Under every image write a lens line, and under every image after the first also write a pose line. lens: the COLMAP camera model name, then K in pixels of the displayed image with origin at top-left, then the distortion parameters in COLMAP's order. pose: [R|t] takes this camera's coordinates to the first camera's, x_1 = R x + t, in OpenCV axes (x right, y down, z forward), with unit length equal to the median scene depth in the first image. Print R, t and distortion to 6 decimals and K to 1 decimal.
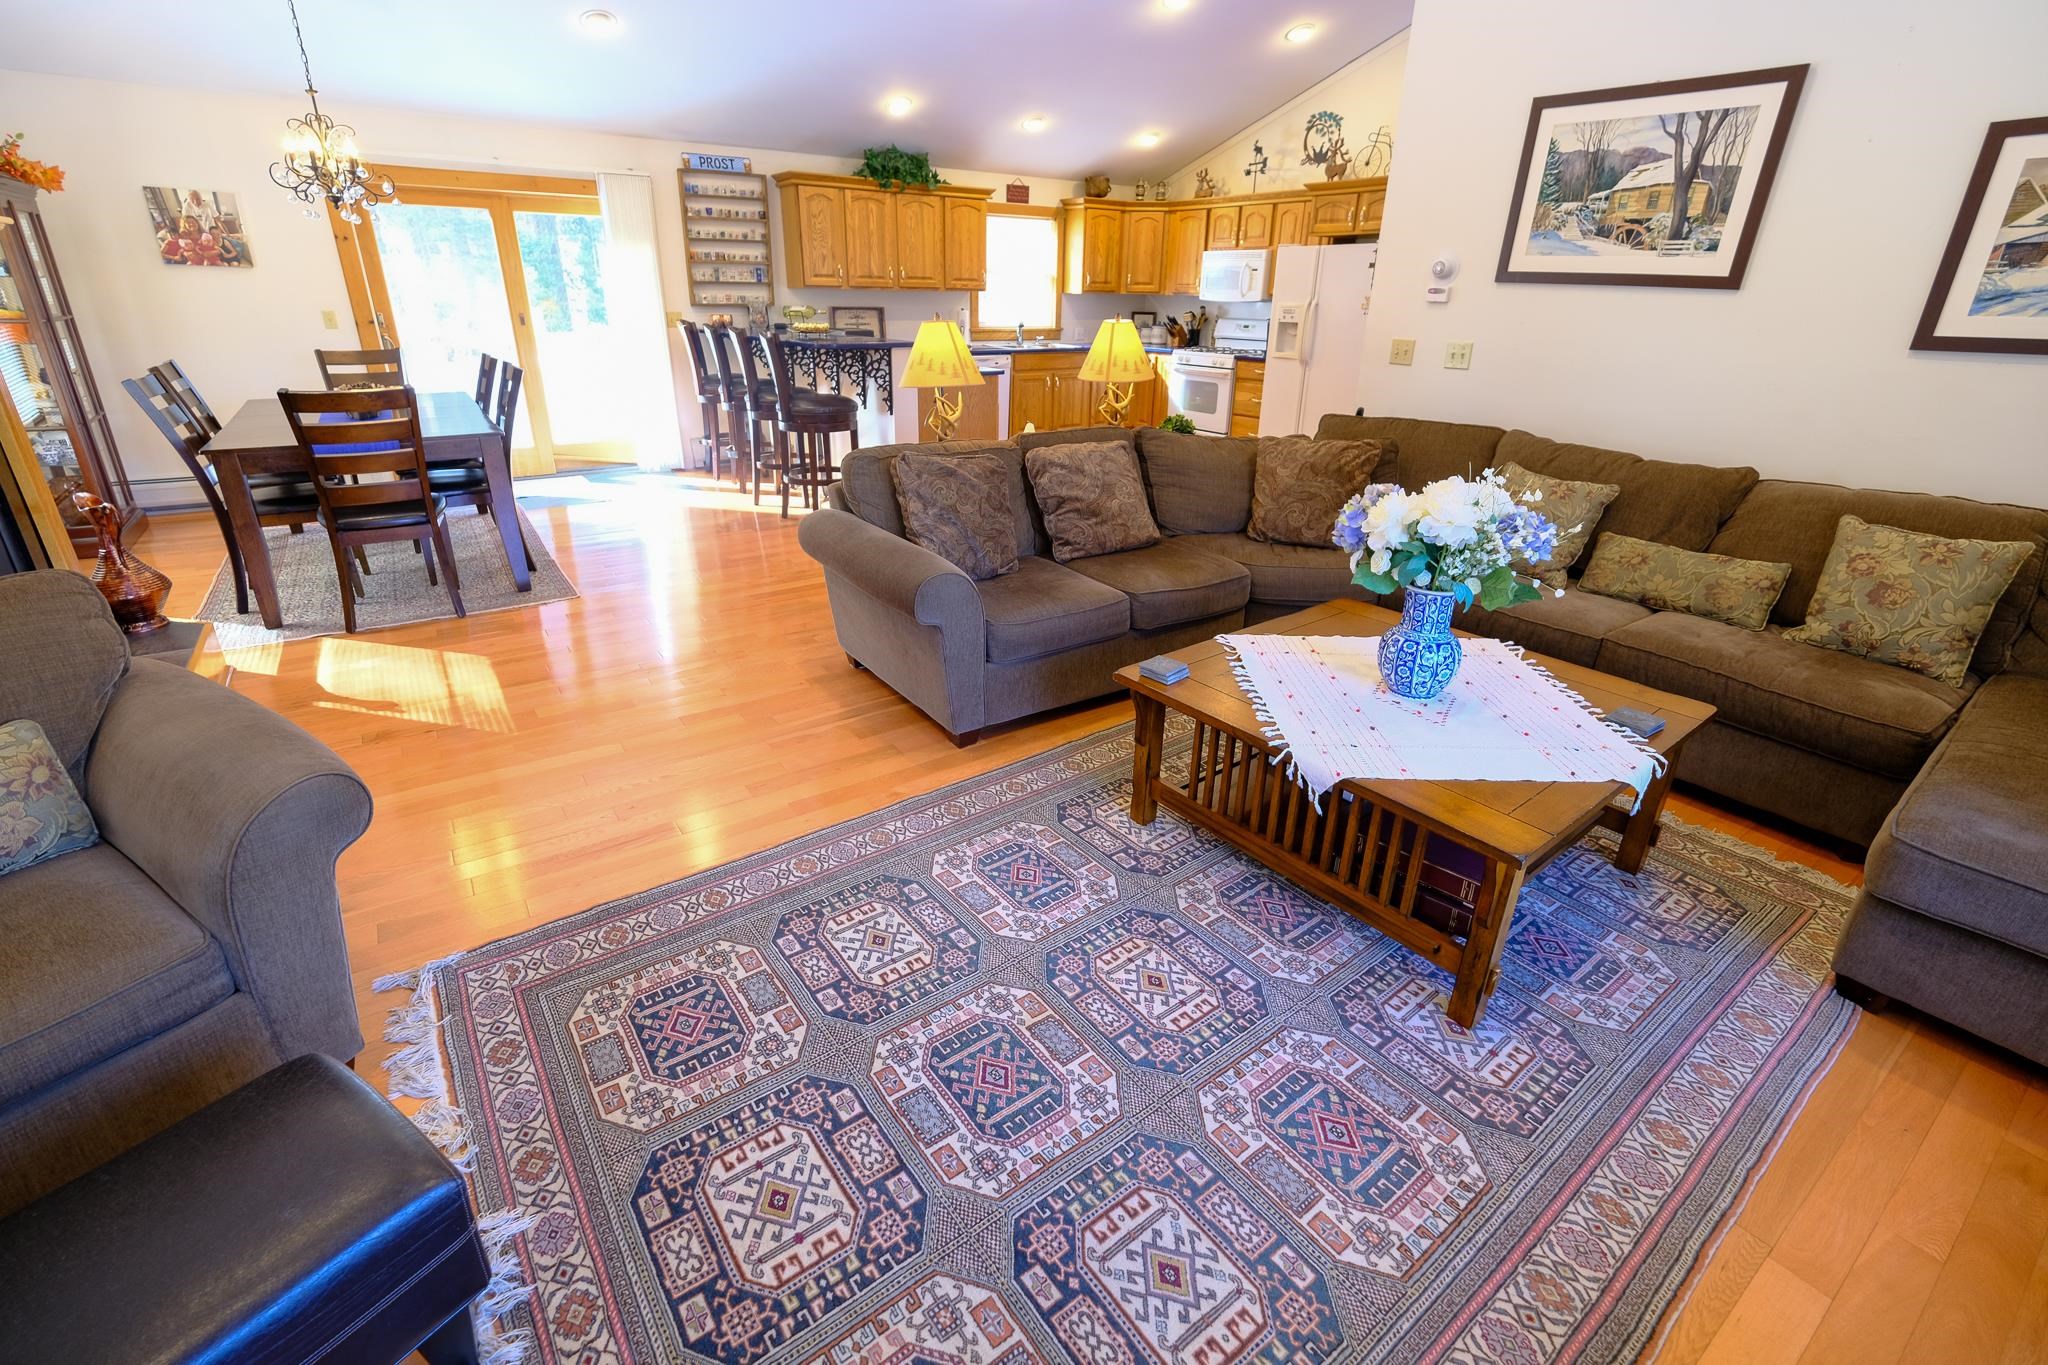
lens RADIAL K [[917.2, 0, 1025.0], [0, 917.2, 656.1], [0, 0, 1]] dist [-0.004671, 0.000661]
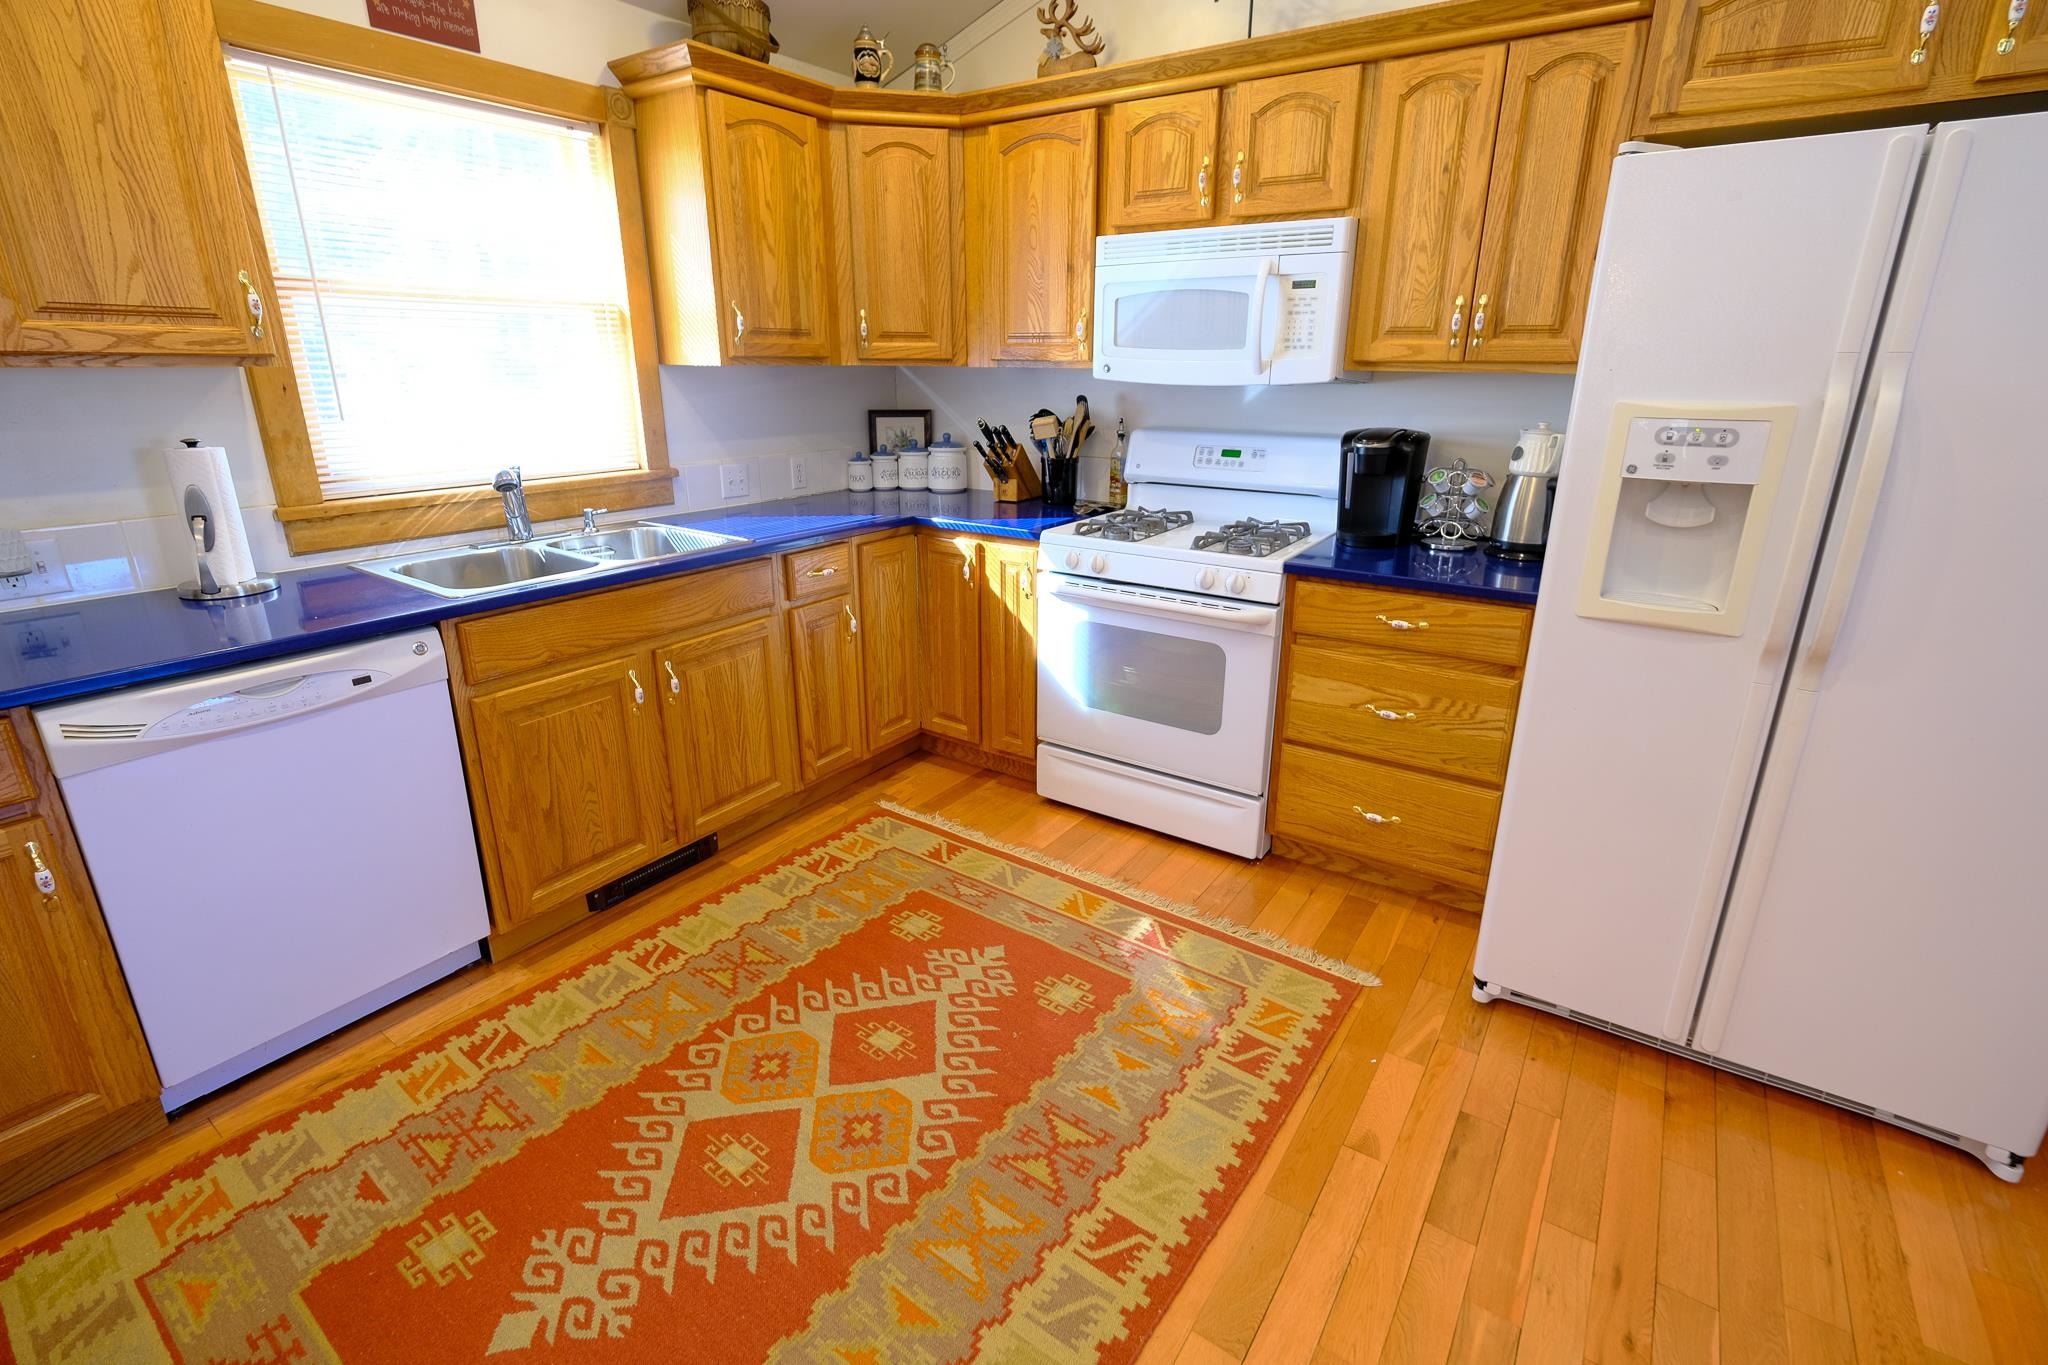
lens RADIAL K [[917.2, 0, 1025.0], [0, 917.2, 656.1], [0, 0, 1]] dist [-0.004671, 0.000661]
pose [[0.936240, -0.119007, 0.330593, 0.050676], [0.140289, 0.989254, -0.041185, -0.316601], [-0.322139, 0.084938, 0.942874, 0.795973]]
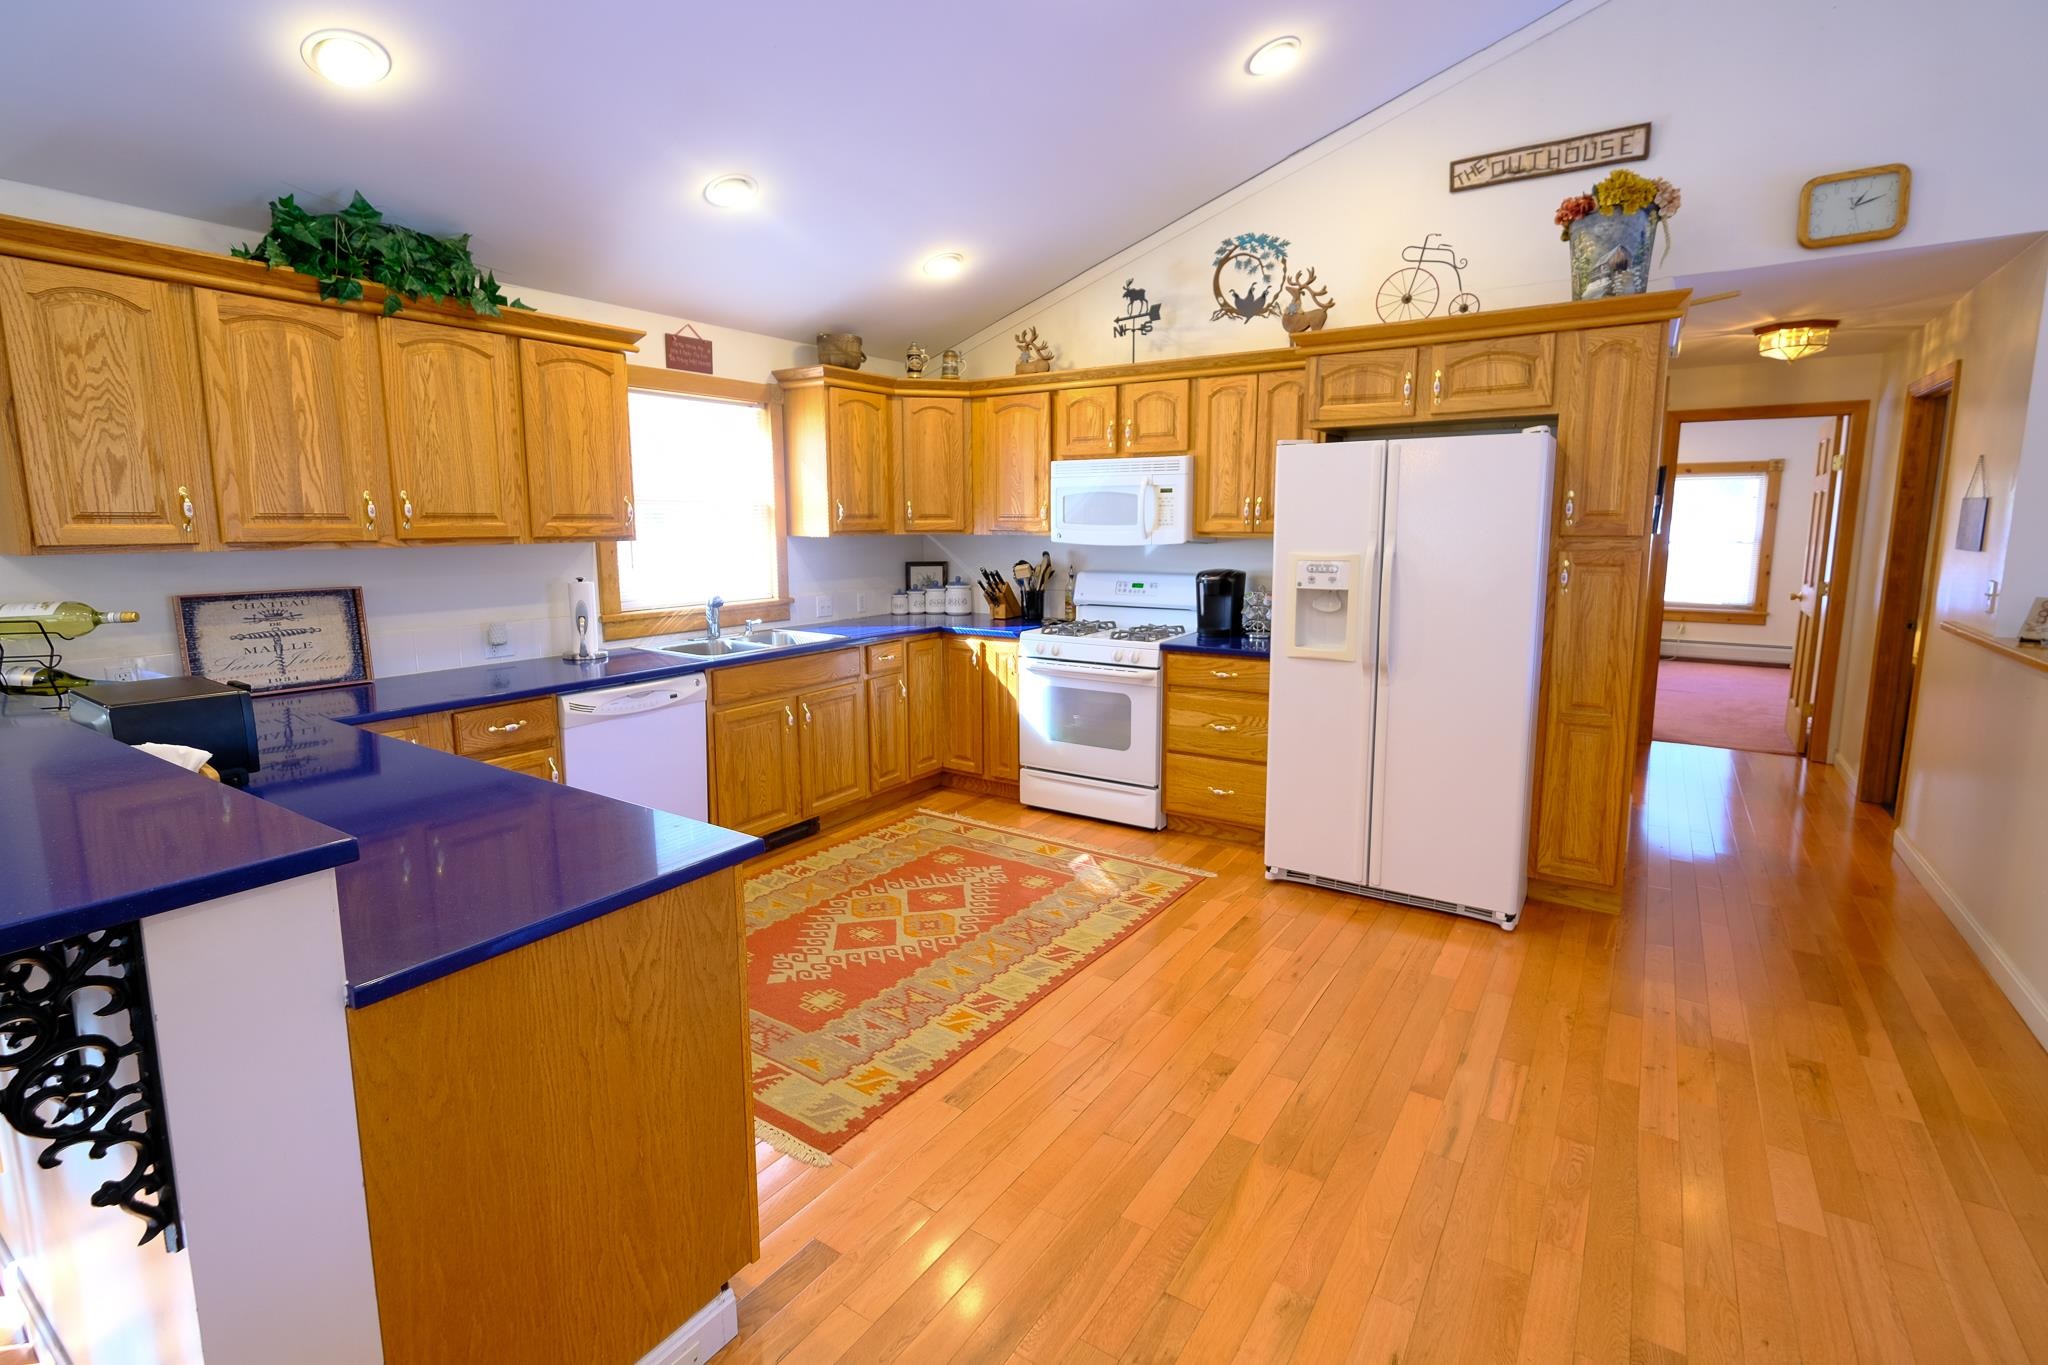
lens RADIAL K [[934.2, 0, 1022.9], [0, 934.2, 647.3], [0, 0, 1]] dist [-0.002168, 0.000069]
pose [[0.930155, -0.069539, 0.360522, -0.037283], [0.152859, 0.966103, -0.208036, -0.242161], [-0.333835, 0.248615, 0.909255, 0.577976]]
